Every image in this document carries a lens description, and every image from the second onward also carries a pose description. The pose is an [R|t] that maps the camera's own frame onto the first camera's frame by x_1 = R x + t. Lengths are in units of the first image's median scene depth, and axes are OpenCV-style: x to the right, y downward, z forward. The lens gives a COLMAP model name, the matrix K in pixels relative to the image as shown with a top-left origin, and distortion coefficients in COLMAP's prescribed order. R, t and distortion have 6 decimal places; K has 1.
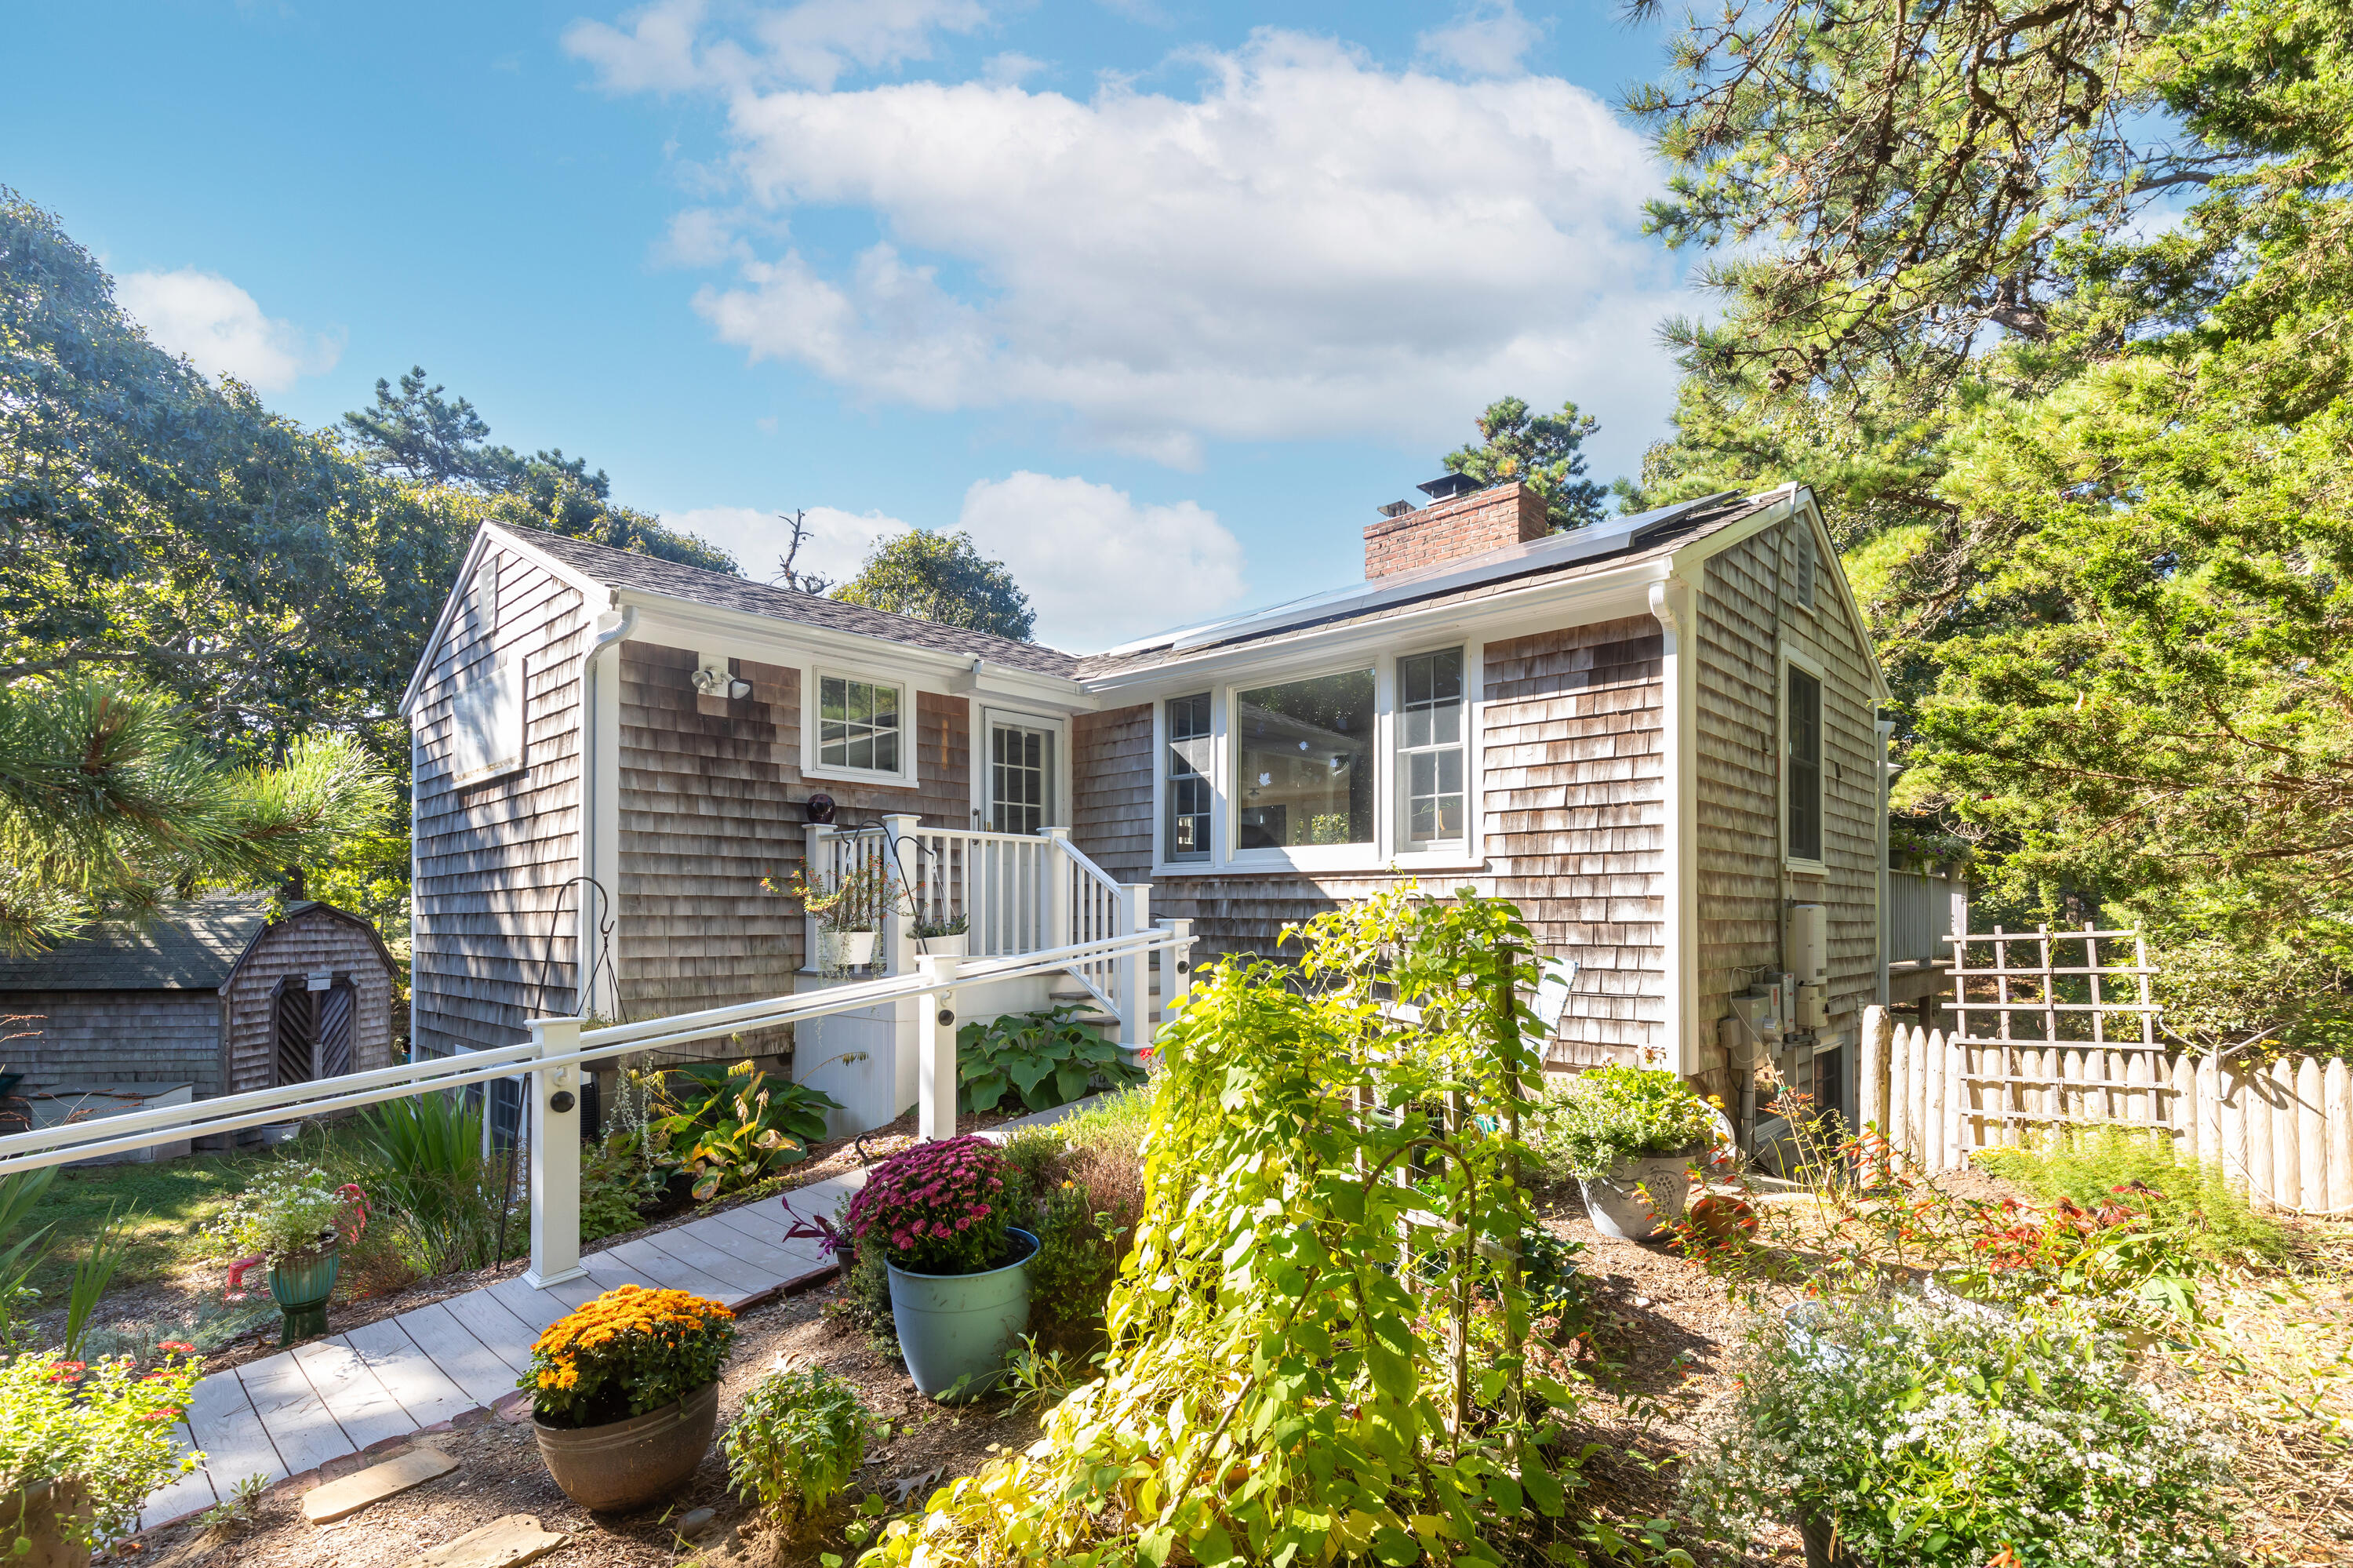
lens RADIAL K [[1099.5, 0, 1180.8], [0, 1099.5, 906.1], [0, 0, 1]] dist [-0.002493, -0.000279]
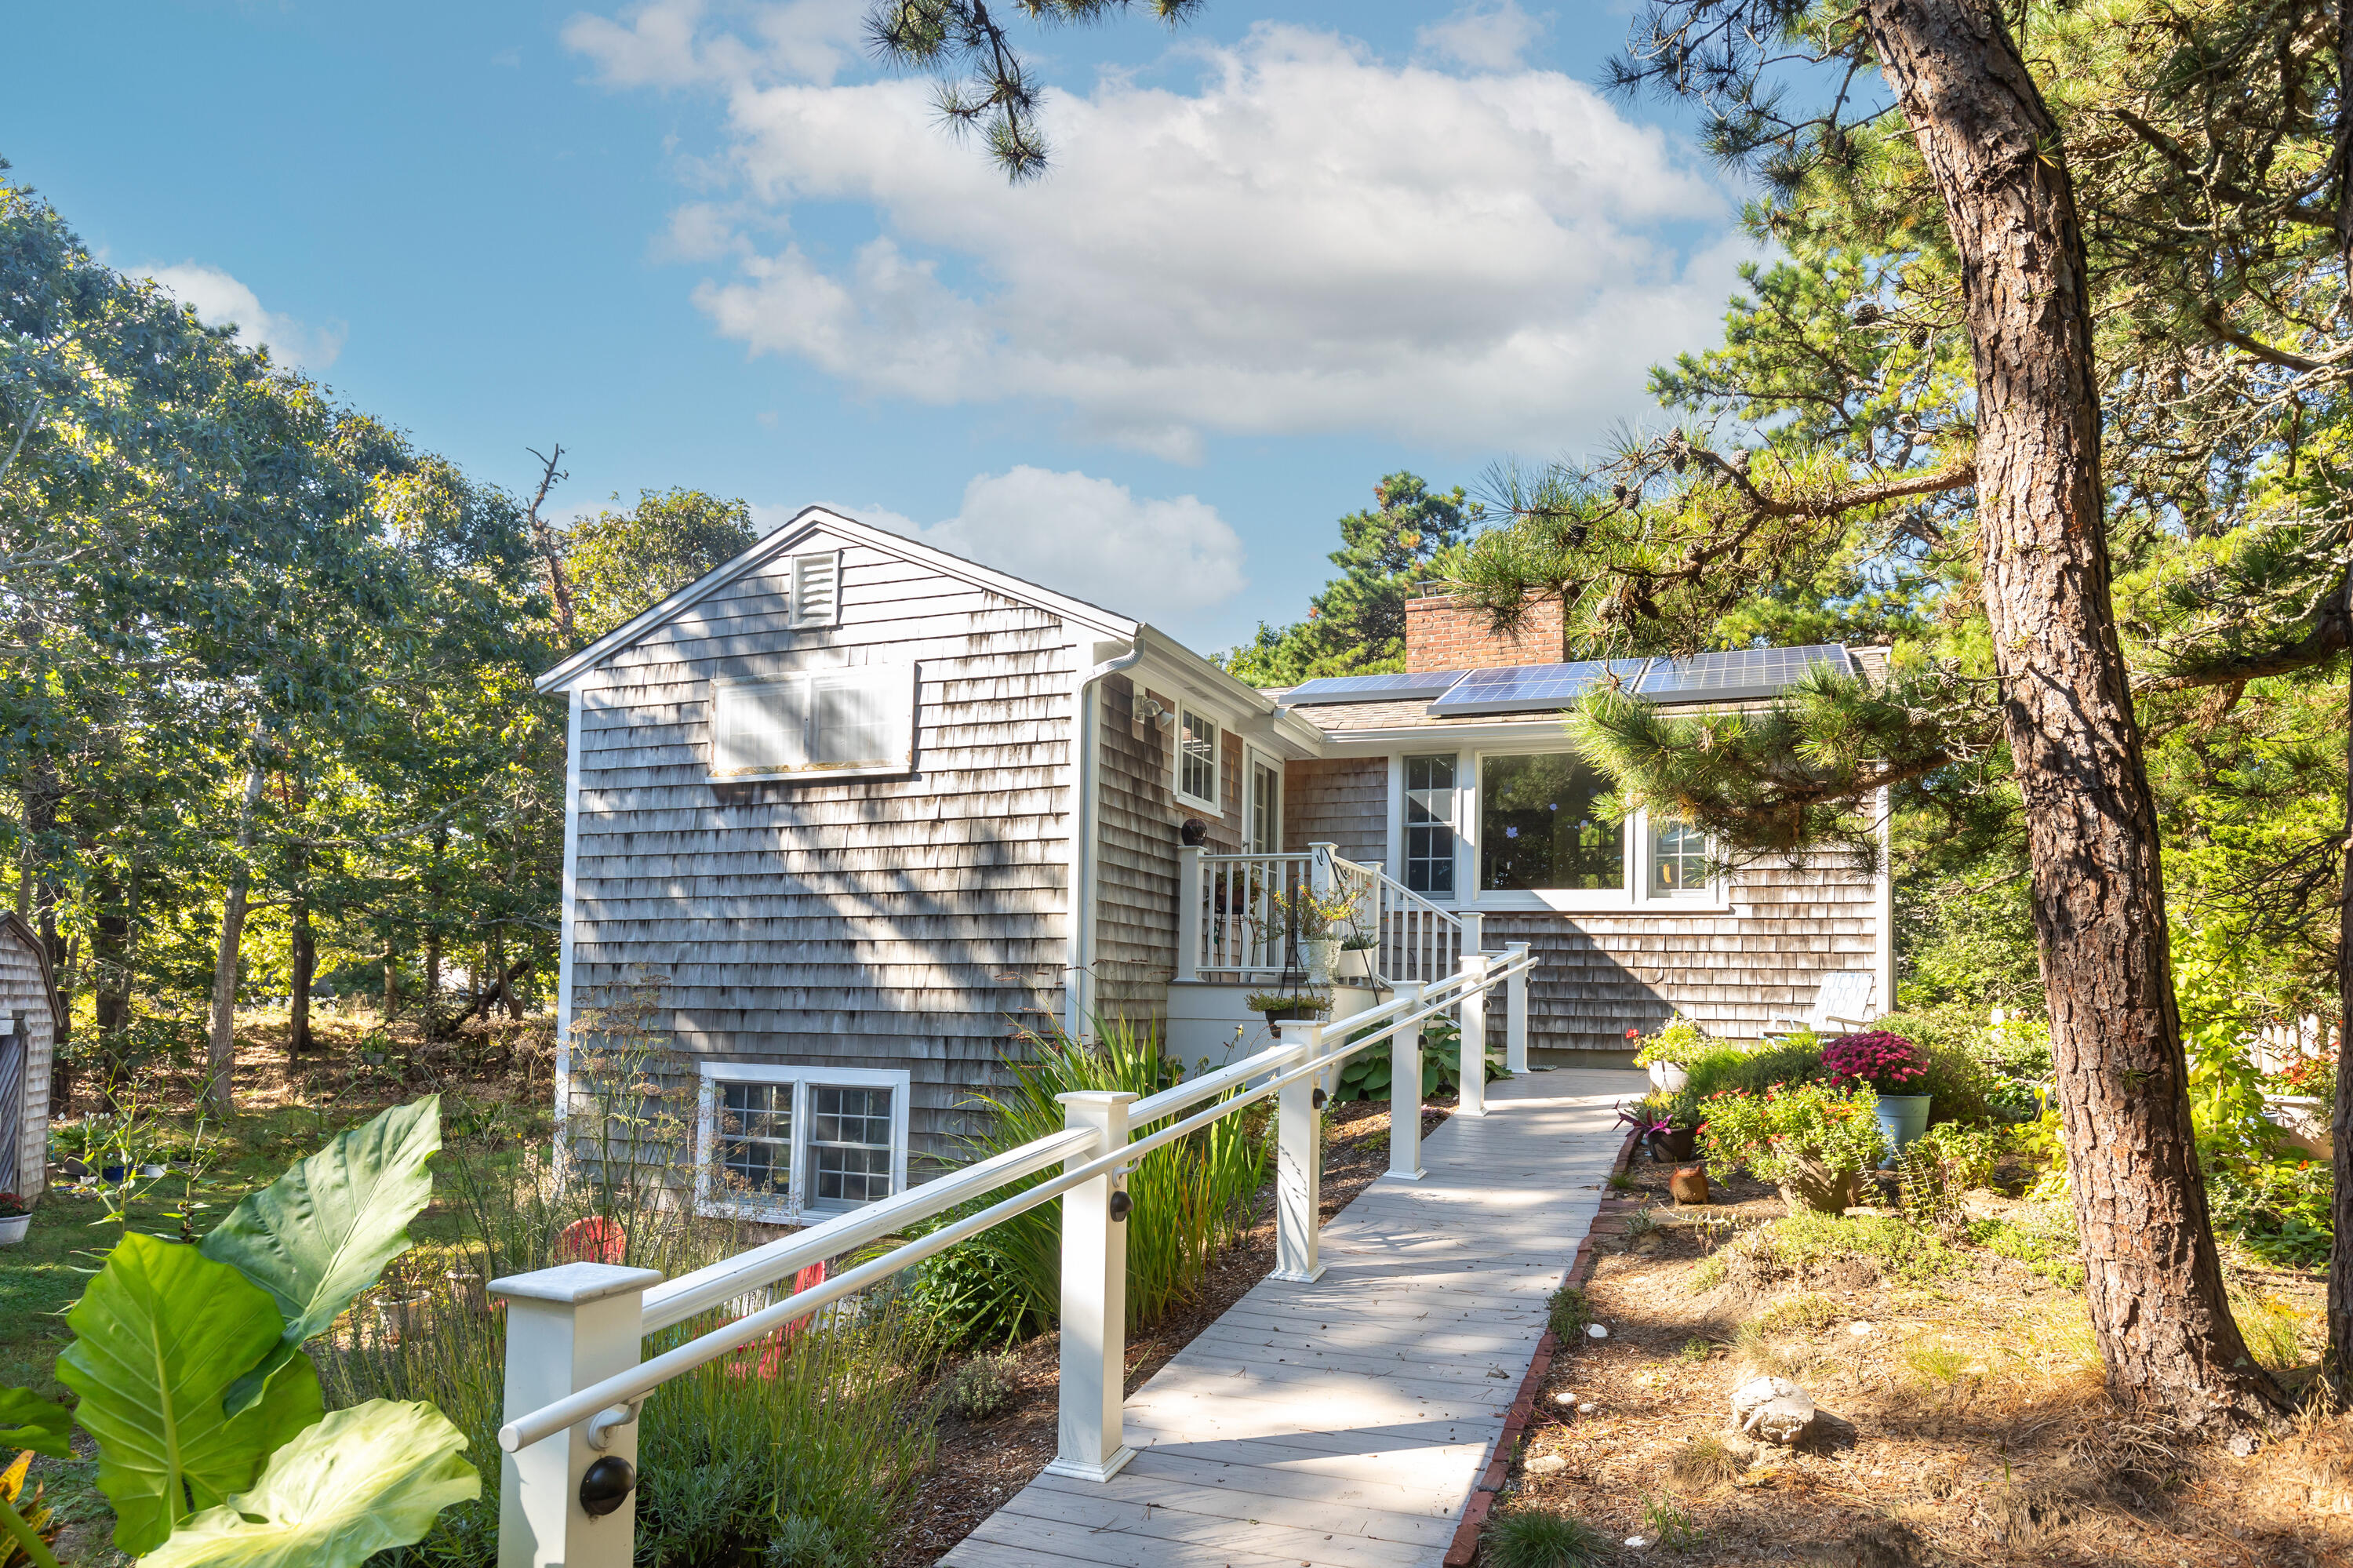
lens RADIAL K [[1353.0, 0, 1245.7], [0, 1353.0, 953.9], [0, 0, 1]] dist [-0.004490, 0.000473]
pose [[0.920661, 0.031354, 0.389101, -0.774860], [-0.021614, 0.999334, -0.029386, 0.066611], [-0.389763, 0.018645, 0.920726, -0.236608]]
